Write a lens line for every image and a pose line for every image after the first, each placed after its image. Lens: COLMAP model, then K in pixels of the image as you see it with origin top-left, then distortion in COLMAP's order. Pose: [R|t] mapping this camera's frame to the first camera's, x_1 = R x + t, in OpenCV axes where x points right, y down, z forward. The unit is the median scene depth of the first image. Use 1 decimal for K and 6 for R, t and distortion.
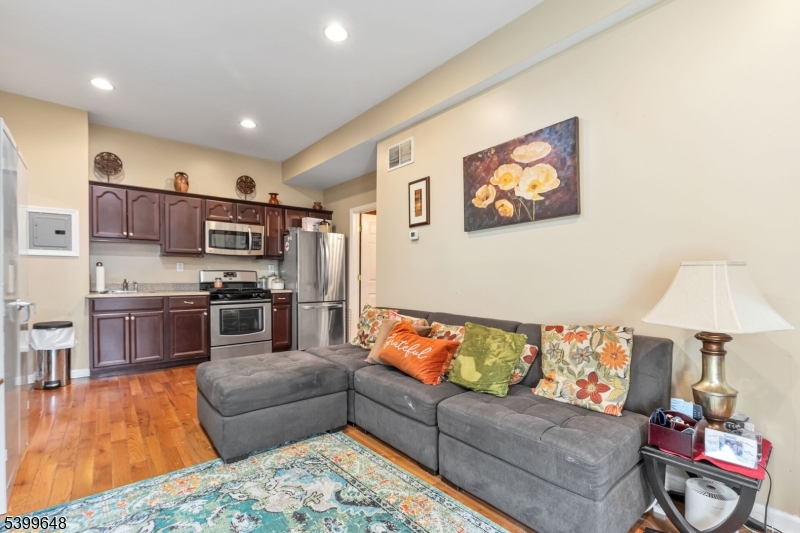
lens RADIAL K [[362.5, 0, 400.0], [0, 362.5, 270.5], [0, 0, 1]] dist [0.005147, -0.000711]
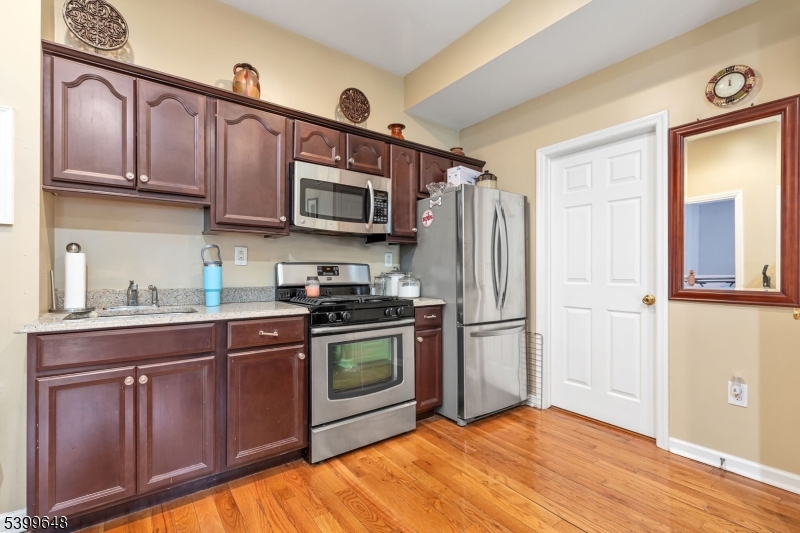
lens RADIAL K [[362.5, 0, 402.3], [0, 362.5, 262.9], [0, 0, 1]] dist [0.005147, -0.000711]
pose [[0.997892, -0.005399, -0.064667, -0.357921], [0.004652, 0.999921, -0.011703, 0.007569], [0.064725, 0.011378, 0.997838, 0.521082]]
